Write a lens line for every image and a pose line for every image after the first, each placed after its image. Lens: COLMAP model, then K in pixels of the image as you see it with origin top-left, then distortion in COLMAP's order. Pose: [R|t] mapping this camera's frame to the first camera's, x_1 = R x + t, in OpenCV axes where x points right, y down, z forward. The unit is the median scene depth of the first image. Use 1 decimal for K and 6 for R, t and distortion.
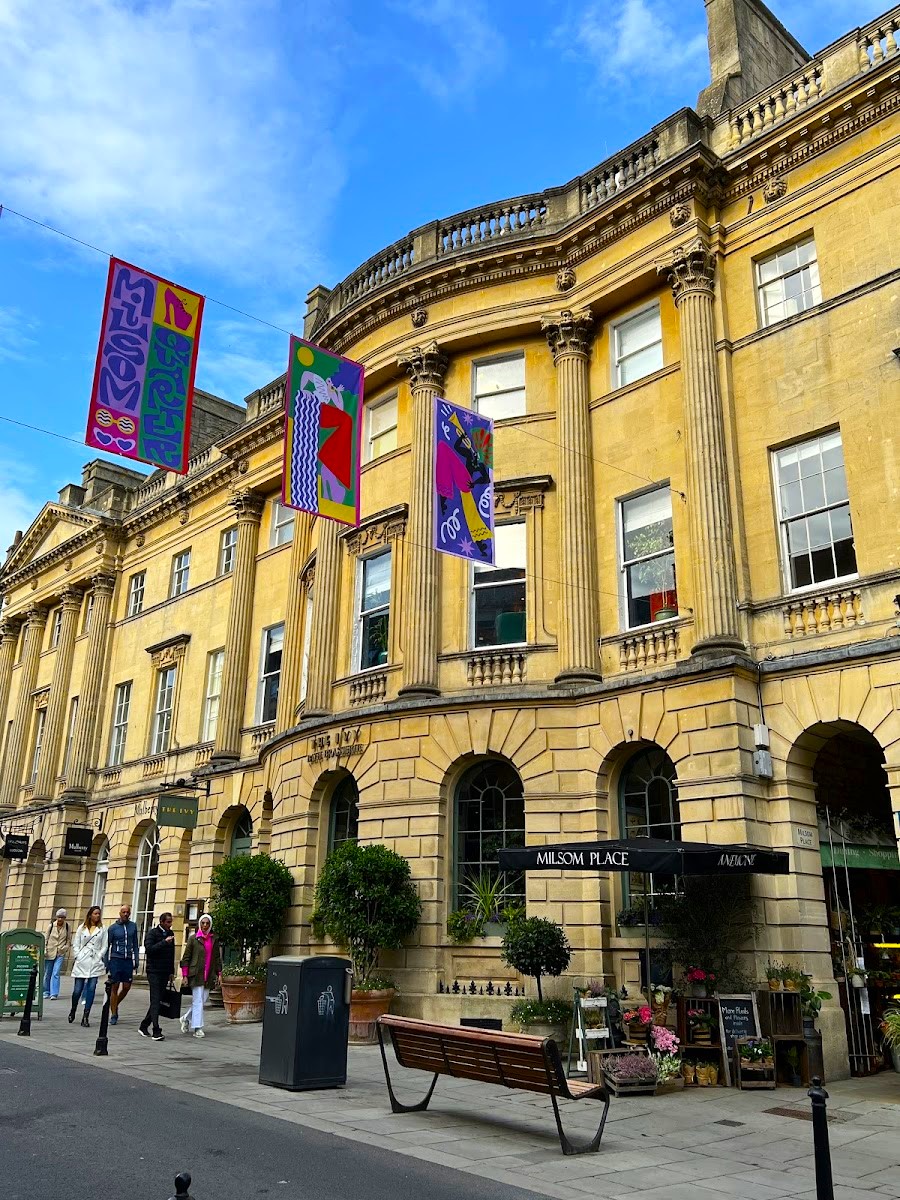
lens RADIAL K [[978.9, 0, 450.0], [0, 978.9, 600.0], [0, 0, 1]] dist [0.000209, 0.001206]
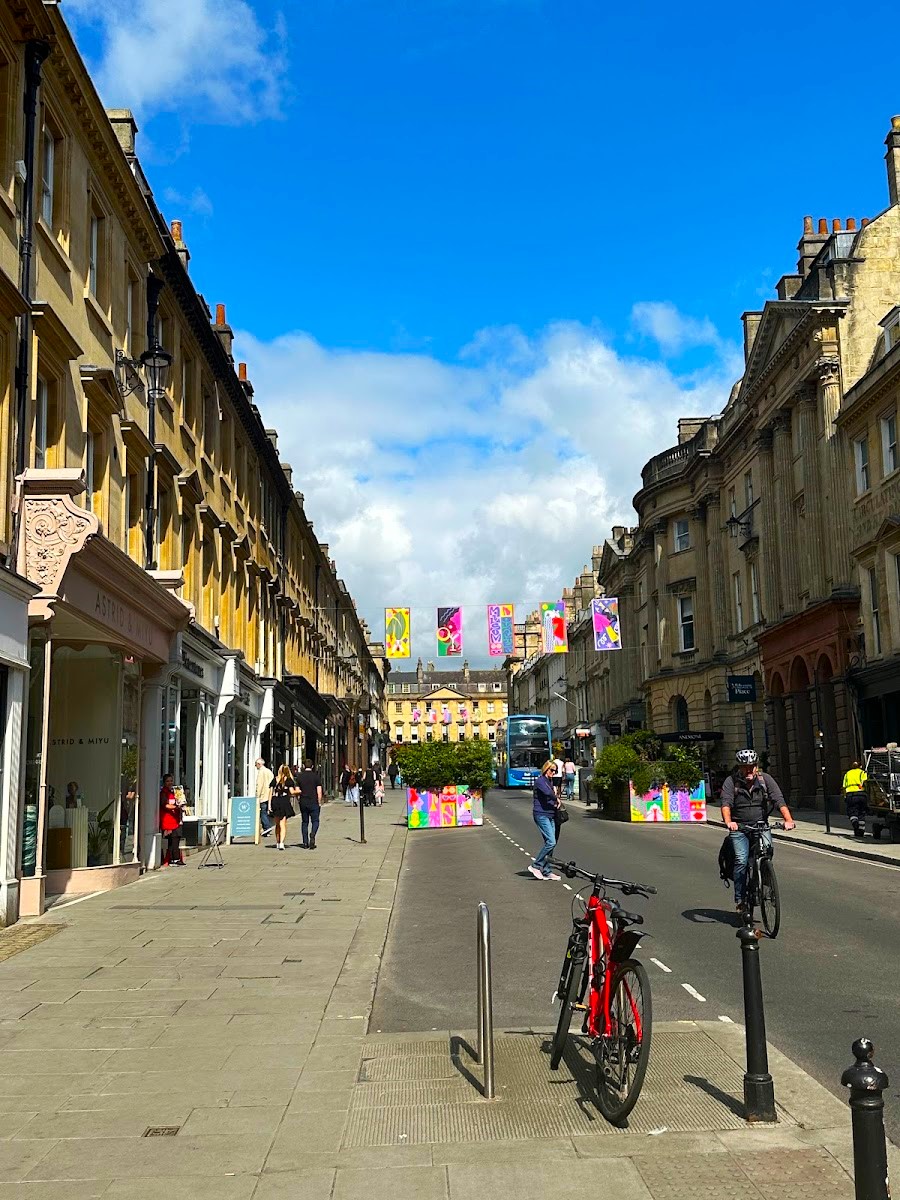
lens RADIAL K [[978.9, 0, 450.0], [0, 978.9, 600.0], [0, 0, 1]] dist [0.000209, 0.001206]
pose [[0.623441, -0.139161, -0.769386, 1.524220], [0.276316, 0.959749, 0.050309, -0.350922], [0.731417, -0.243959, 0.636800, -0.974086]]
